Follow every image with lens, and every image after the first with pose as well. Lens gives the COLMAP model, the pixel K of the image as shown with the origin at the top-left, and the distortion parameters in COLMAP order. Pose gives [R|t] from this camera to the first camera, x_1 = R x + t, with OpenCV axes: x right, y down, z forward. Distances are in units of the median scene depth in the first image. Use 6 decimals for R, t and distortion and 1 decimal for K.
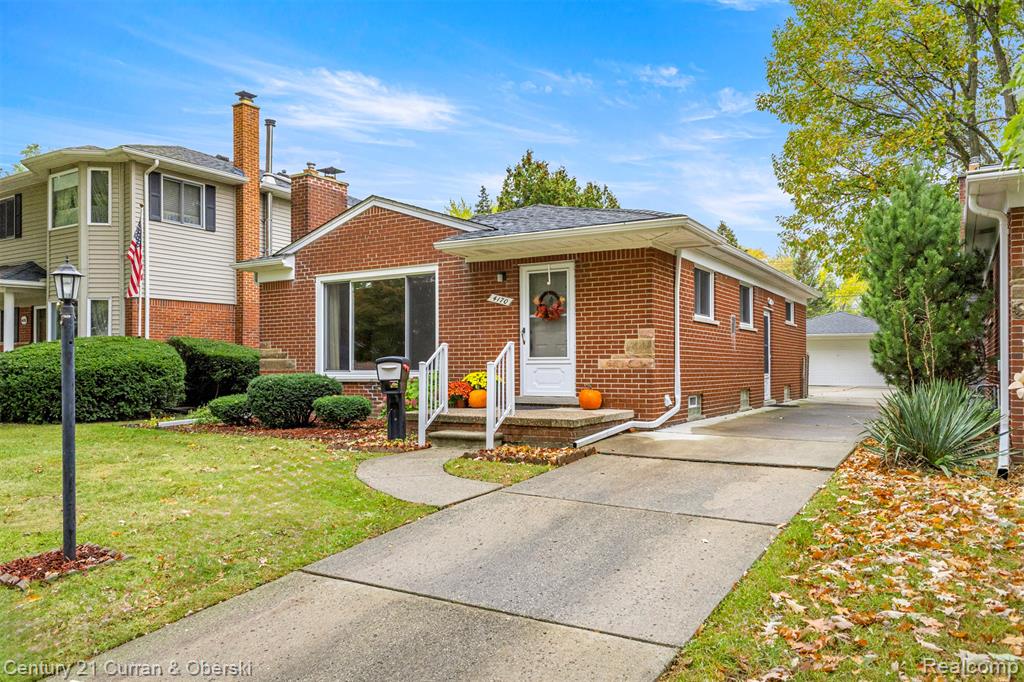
lens RADIAL K [[731.2, 0, 518.3], [0, 731.2, 365.1], [0, 0, 1]] dist [0.034486, -0.022408]
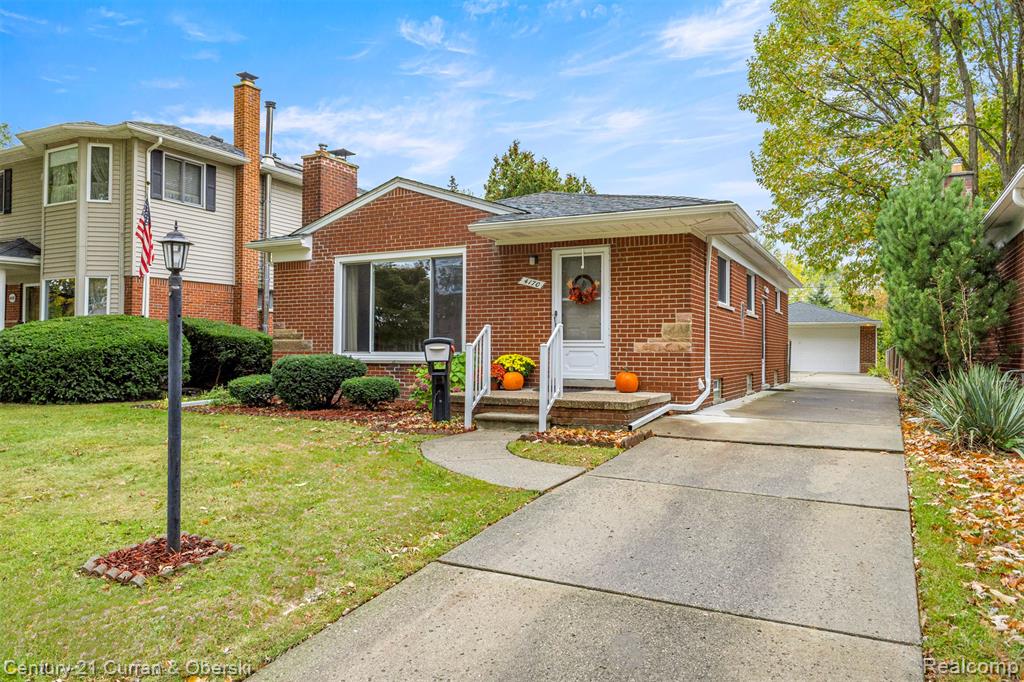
lens RADIAL K [[700.8, 0, 520.7], [0, 700.8, 343.9], [0, 0, 1]] dist [0.020498, -0.012944]
pose [[0.997580, 0.010165, 0.068780, -0.106469], [-0.009564, 0.999913, -0.009057, 0.003792], [-0.068866, 0.008377, 0.997591, 0.040281]]
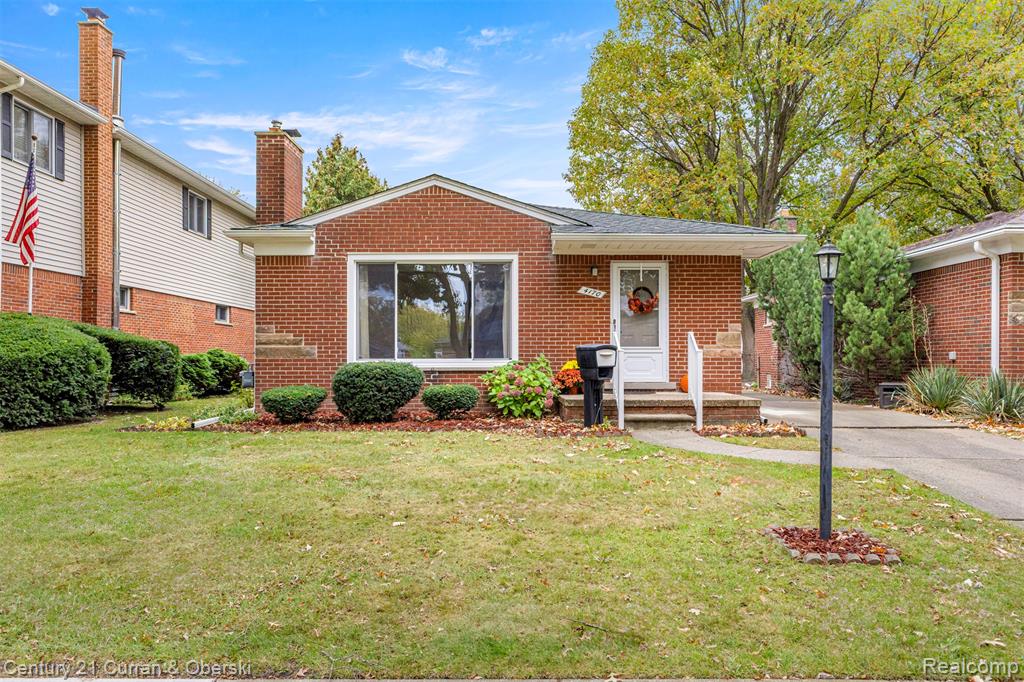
lens RADIAL K [[700.8, 0, 519.1], [0, 700.8, 372.1], [0, 0, 1]] dist [0.020498, -0.012944]
pose [[0.856025, -0.006787, 0.516890, -0.649928], [-0.003515, 0.999814, 0.018949, 0.007997], [-0.516923, -0.018038, 0.855842, 0.181252]]
